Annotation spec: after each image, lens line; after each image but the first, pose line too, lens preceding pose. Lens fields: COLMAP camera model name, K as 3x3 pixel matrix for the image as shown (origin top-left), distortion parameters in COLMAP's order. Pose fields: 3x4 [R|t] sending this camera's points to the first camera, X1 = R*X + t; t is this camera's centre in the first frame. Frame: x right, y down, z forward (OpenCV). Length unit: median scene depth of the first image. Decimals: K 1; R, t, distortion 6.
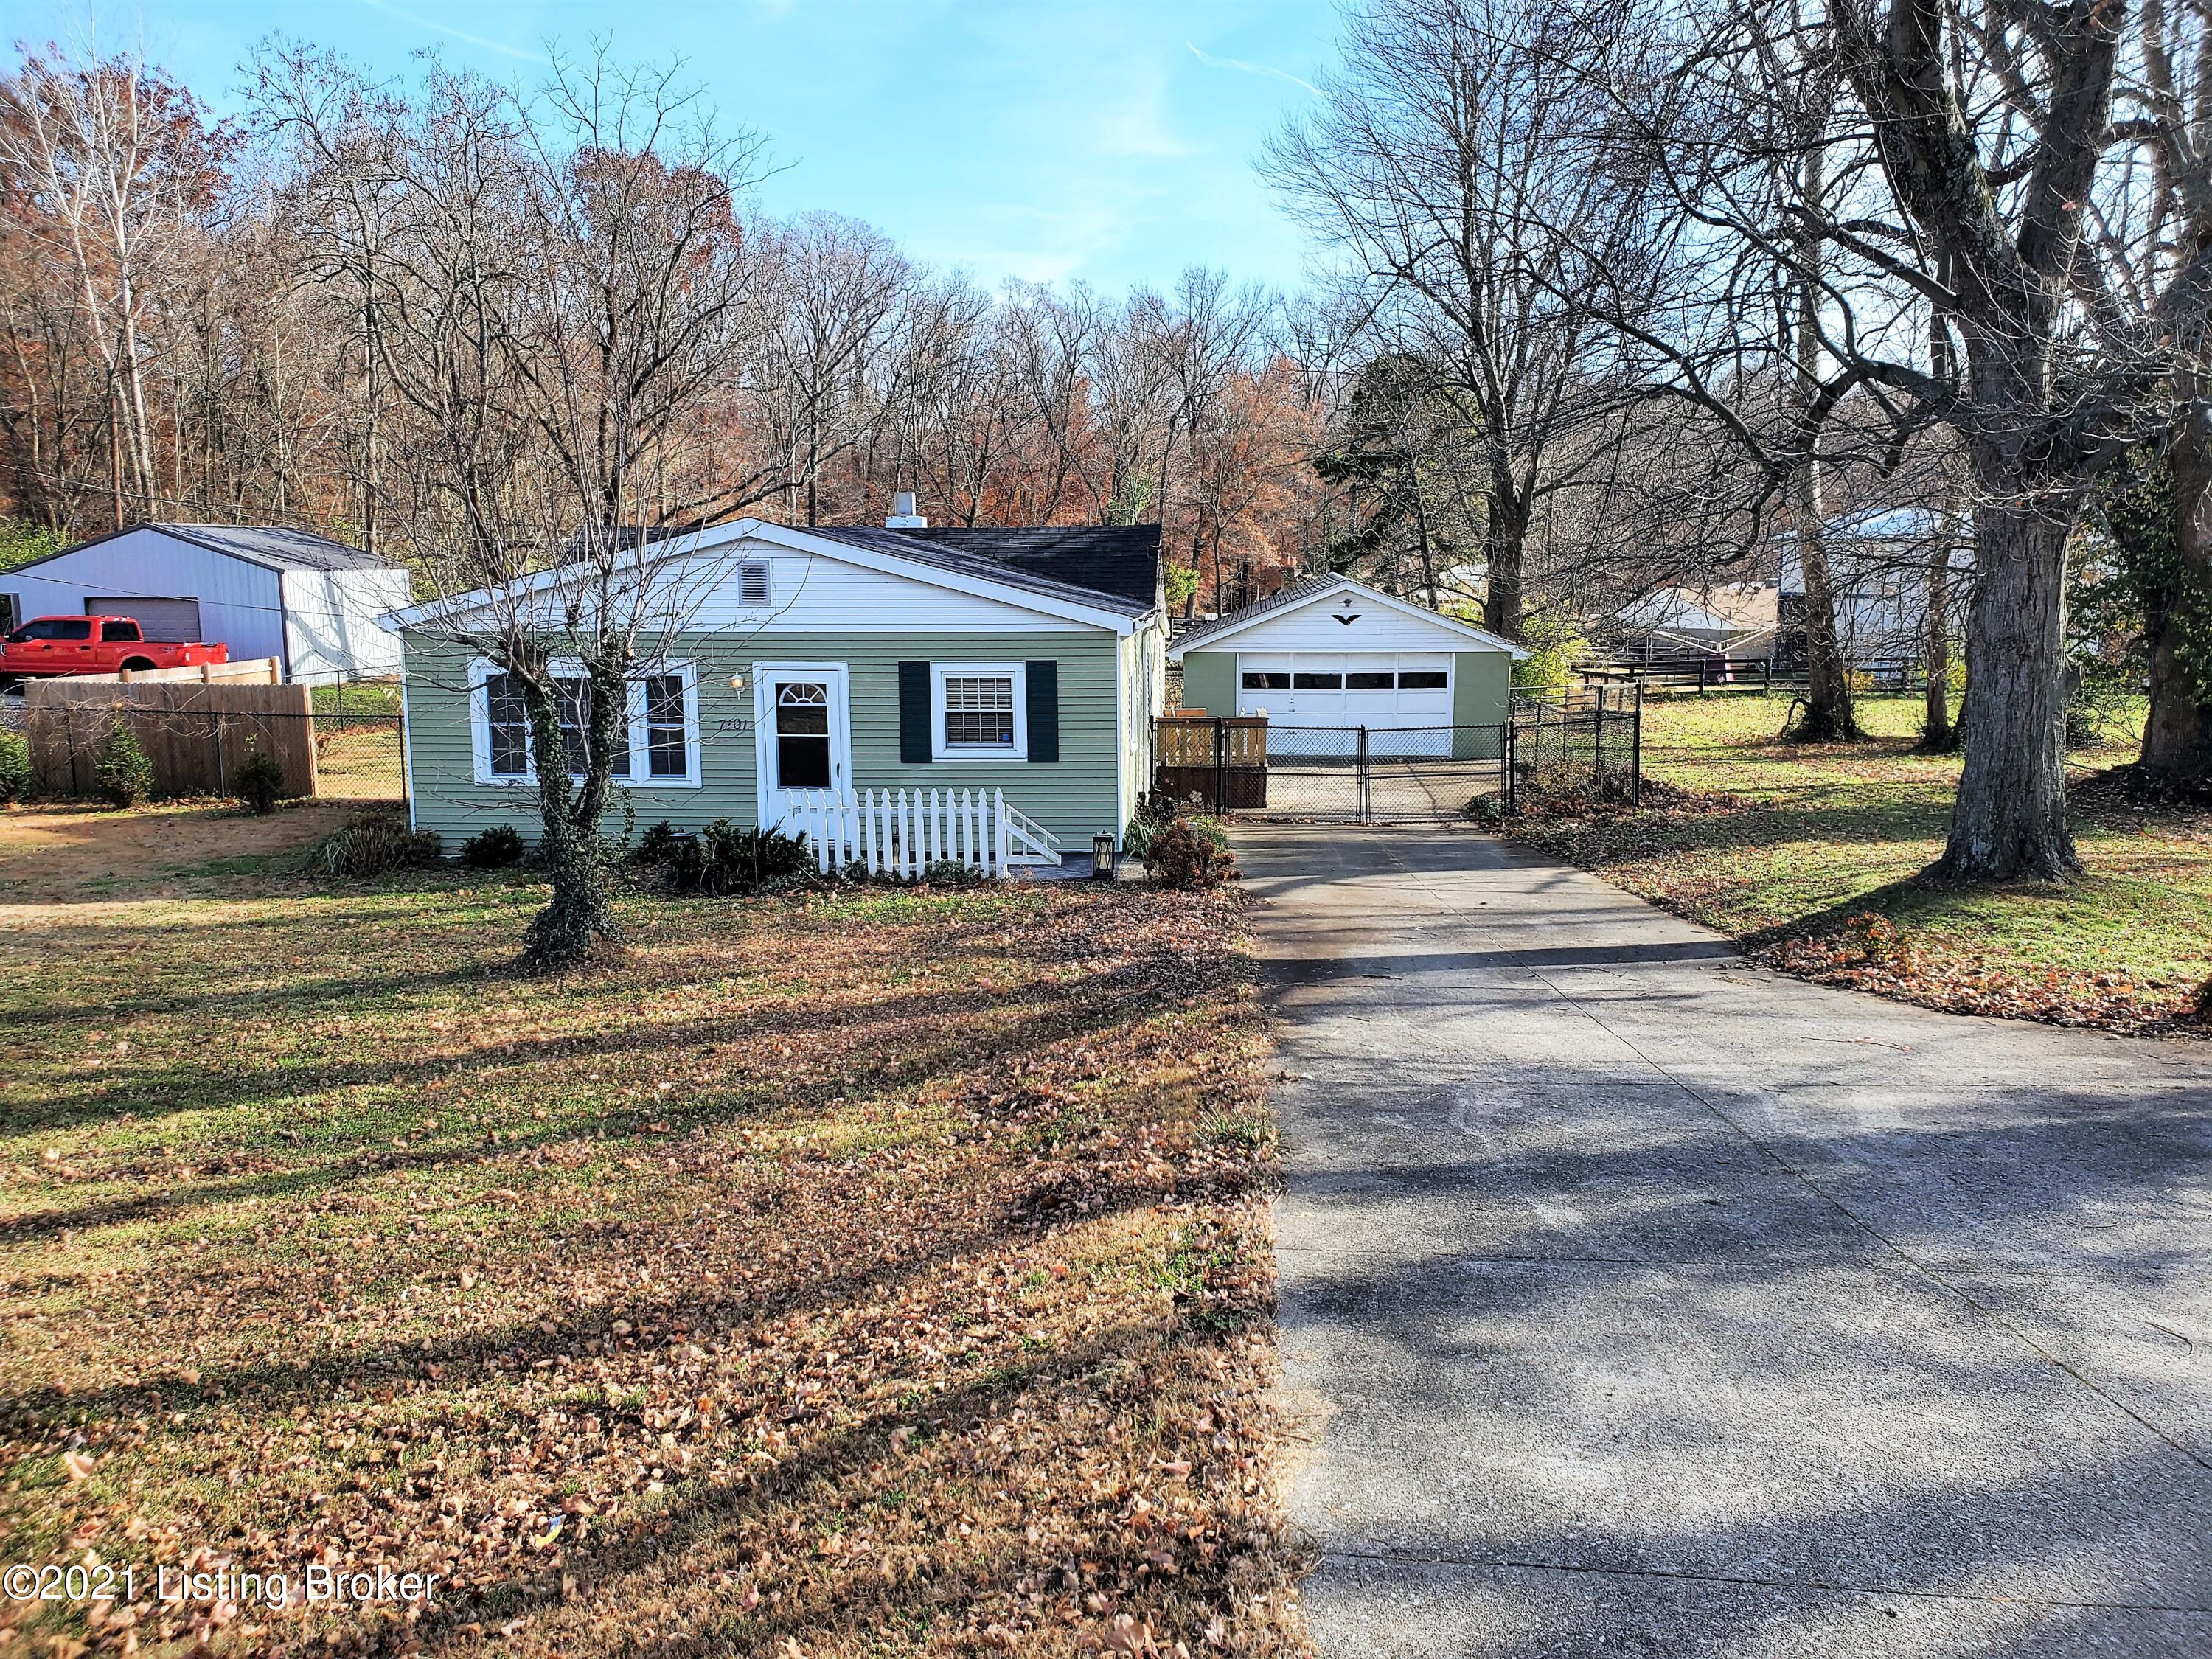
lens RADIAL K [[1678.0, 0, 1108.5], [0, 1678.0, 899.9], [0, 0, 1]] dist [0.112564, -0.000308]
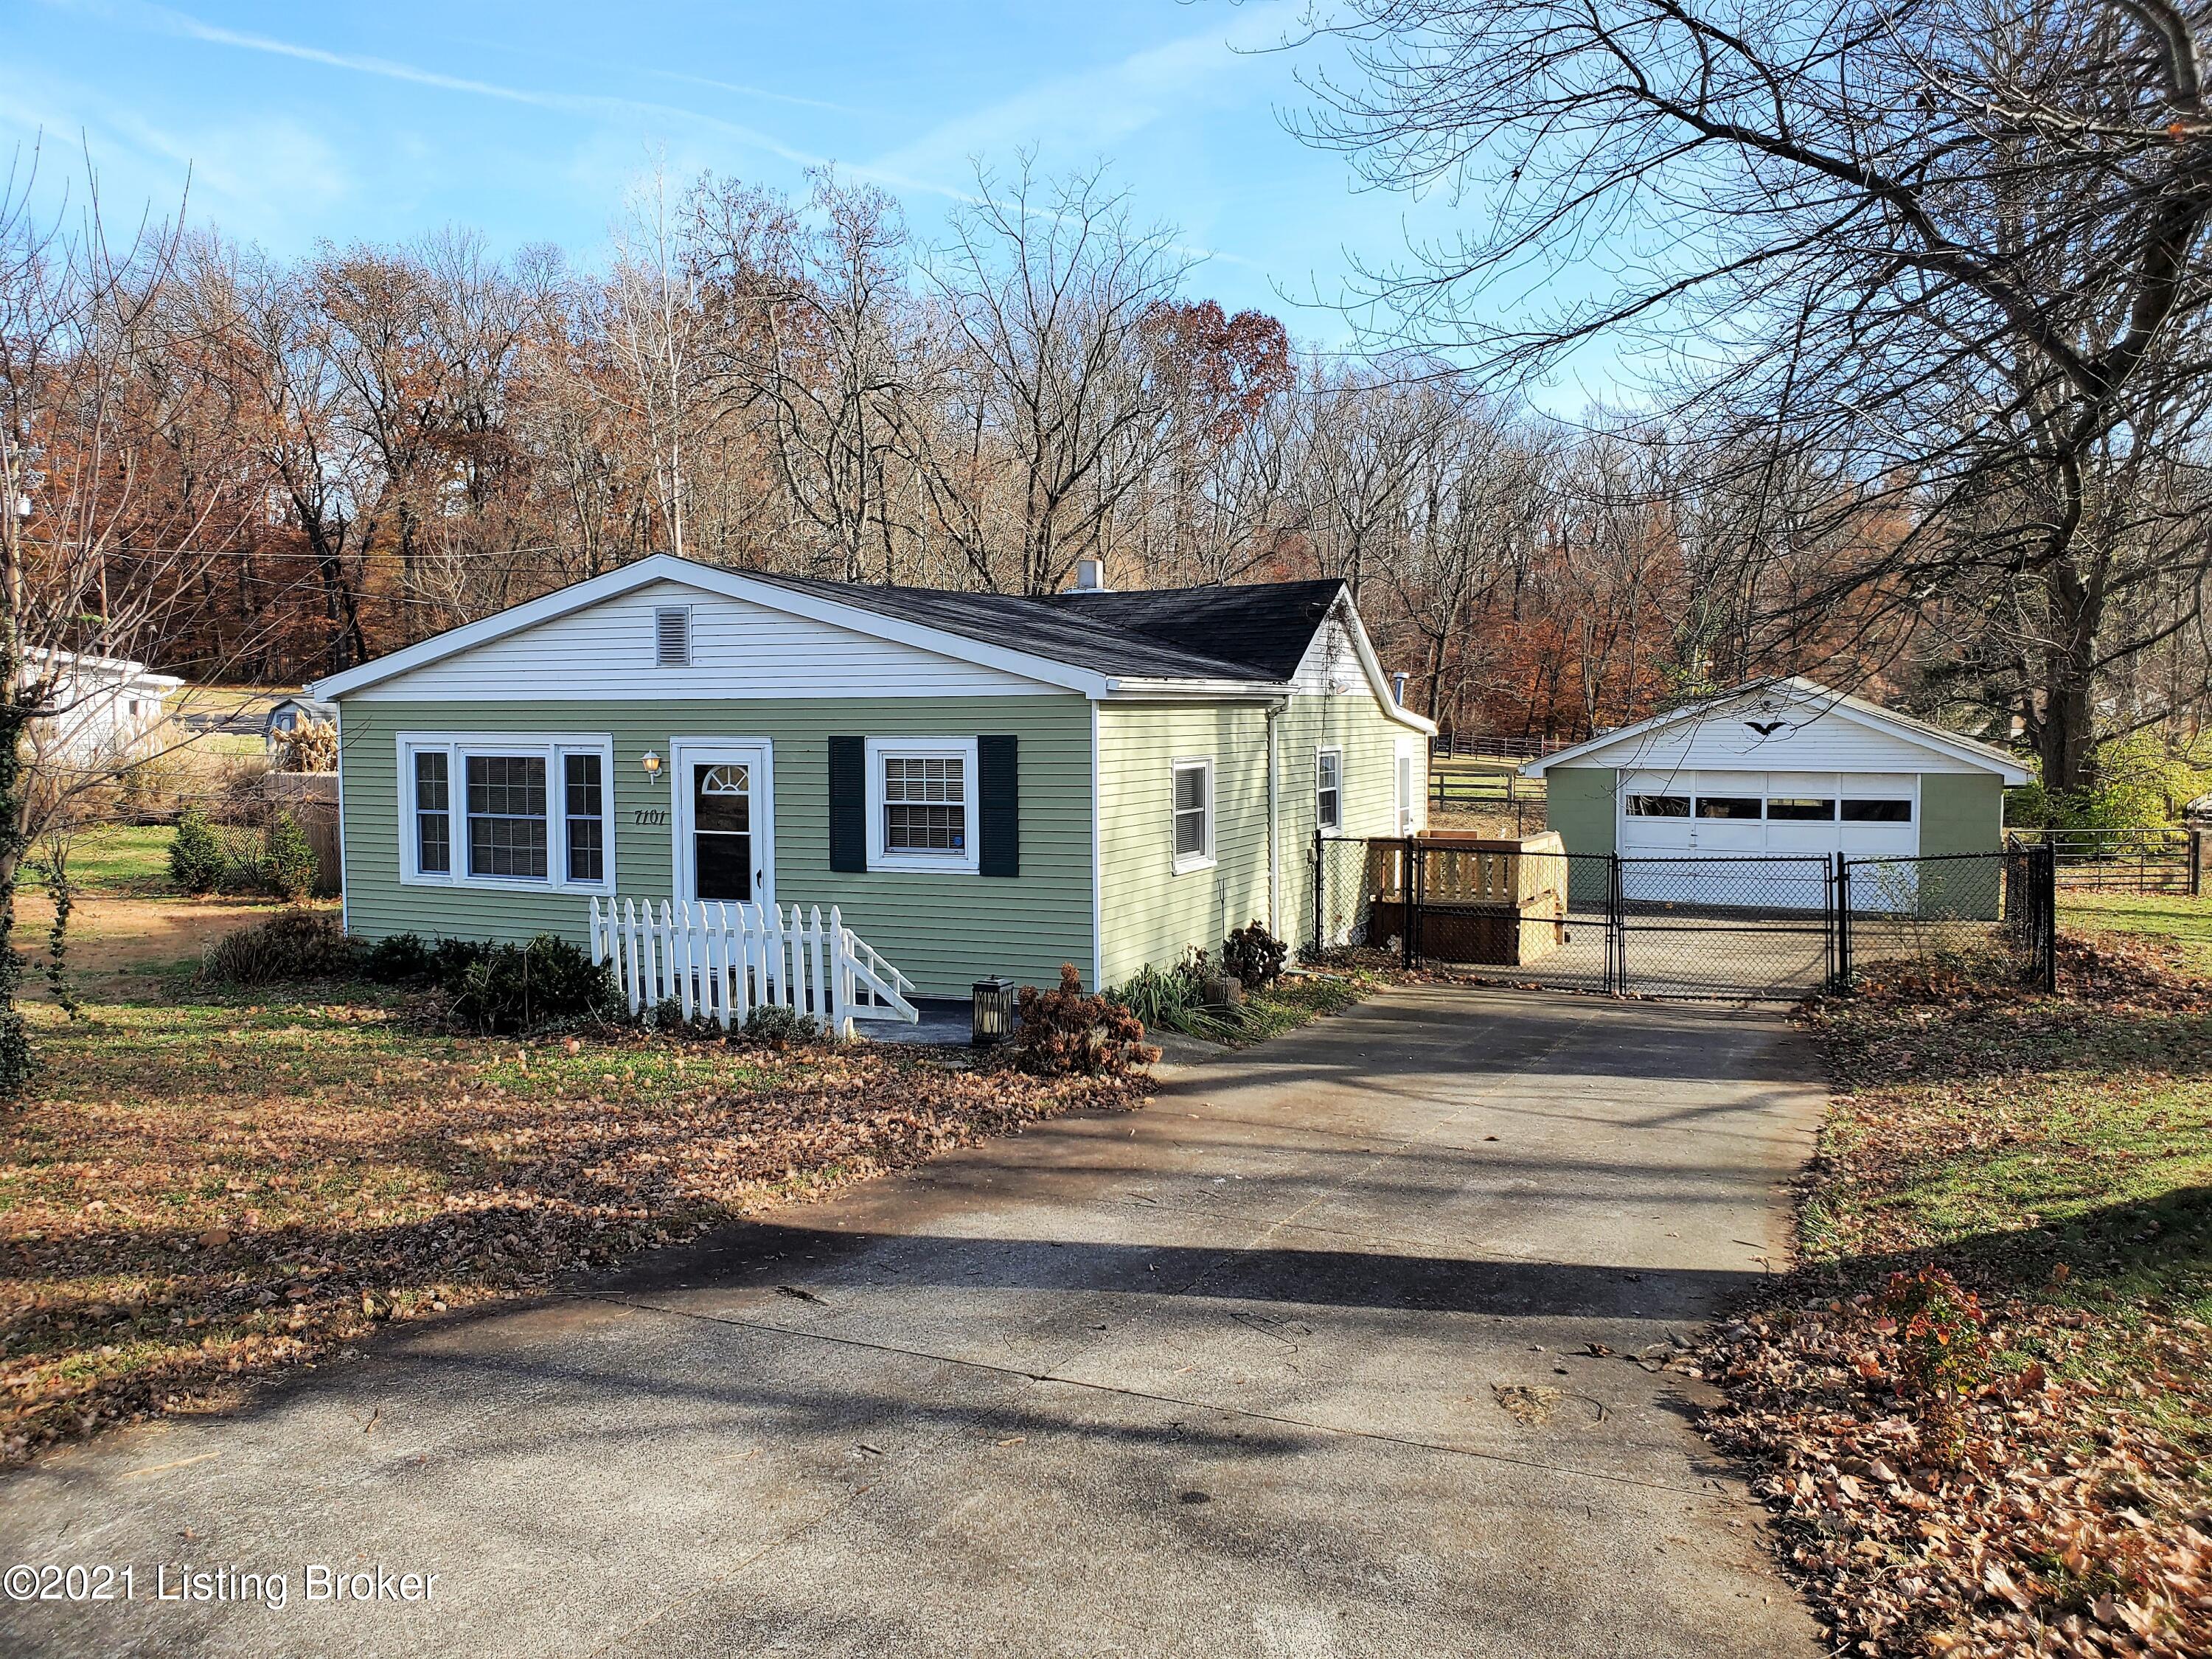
lens RADIAL K [[1740.2, 0, 1106.0], [0, 1740.2, 829.5], [0, 0, 1]] dist [0.000463, -0.000402]
pose [[0.935268, 0.025147, -0.353047, 0.261089], [-0.069777, 0.990997, -0.114262, -0.020855], [0.346995, 0.131500, 0.928602, 0.328093]]
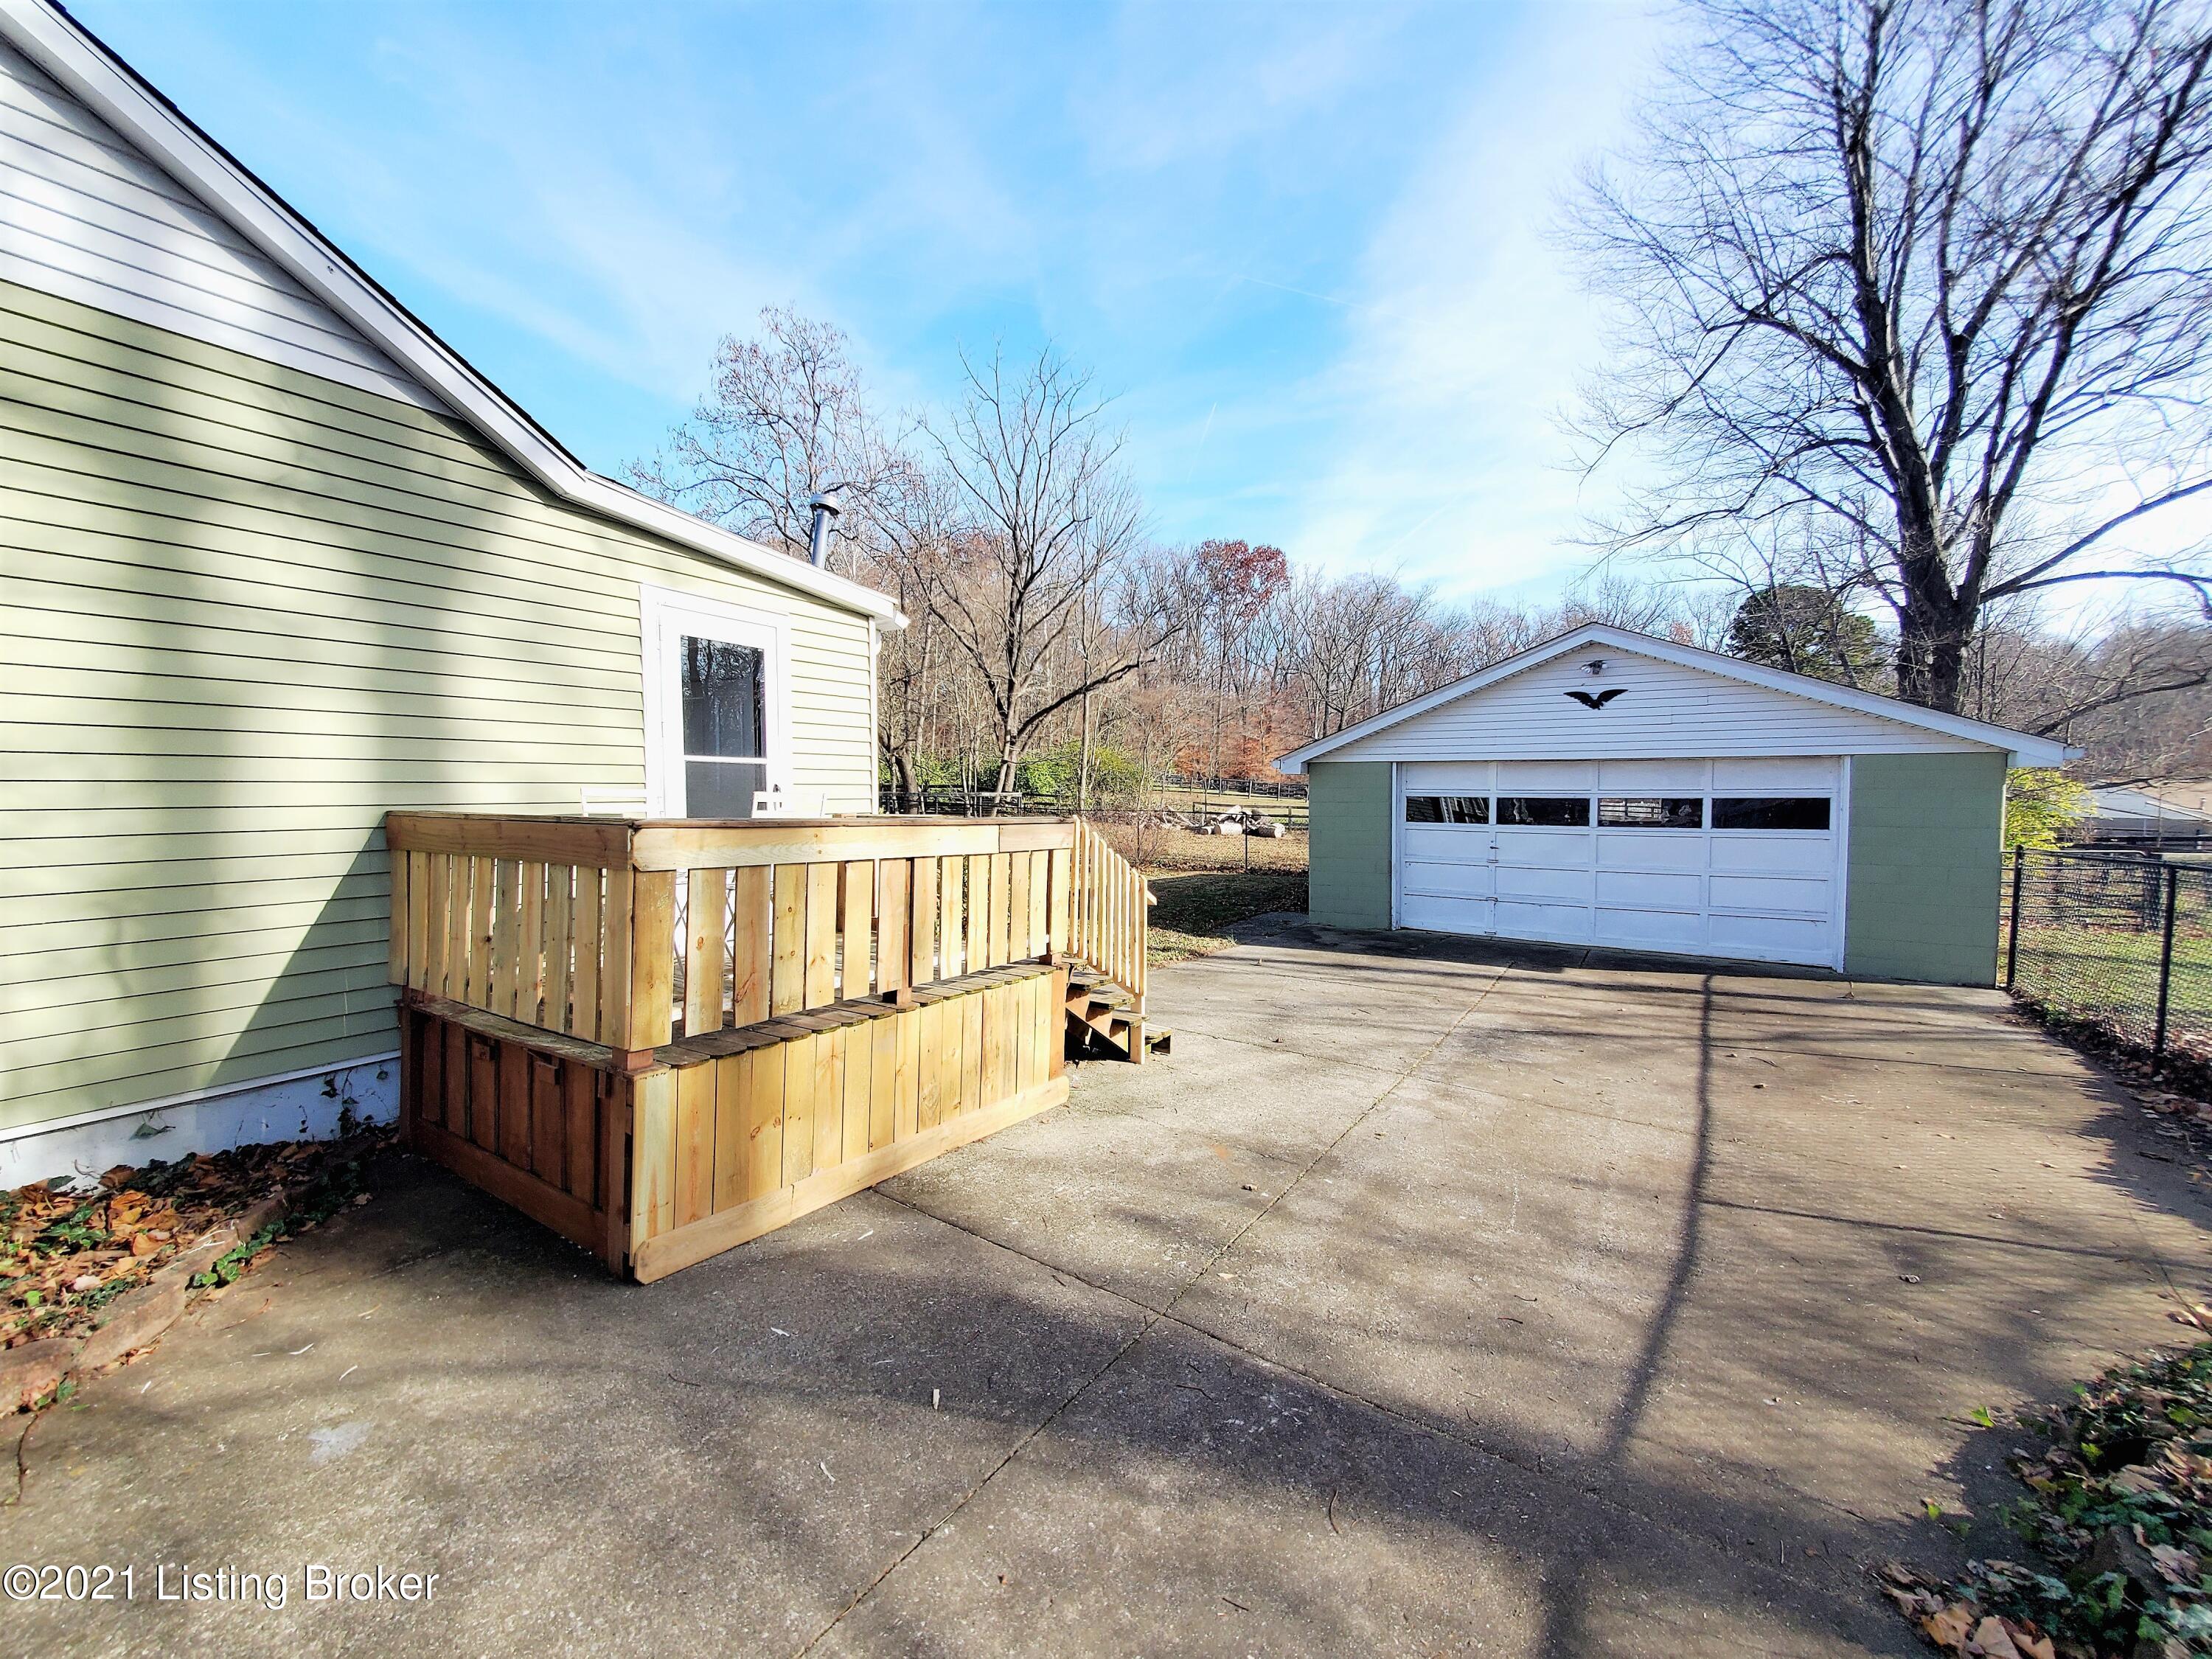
lens RADIAL K [[880.7, 0, 1104.1], [0, 880.7, 837.6], [0, 0, 1]] dist [-0.000237, 0.000141]
pose [[0.878327, 0.033259, -0.476901, 0.256710], [-0.100689, 0.988069, -0.116535, -0.135526], [0.467336, 0.150375, 0.871197, 1.269616]]
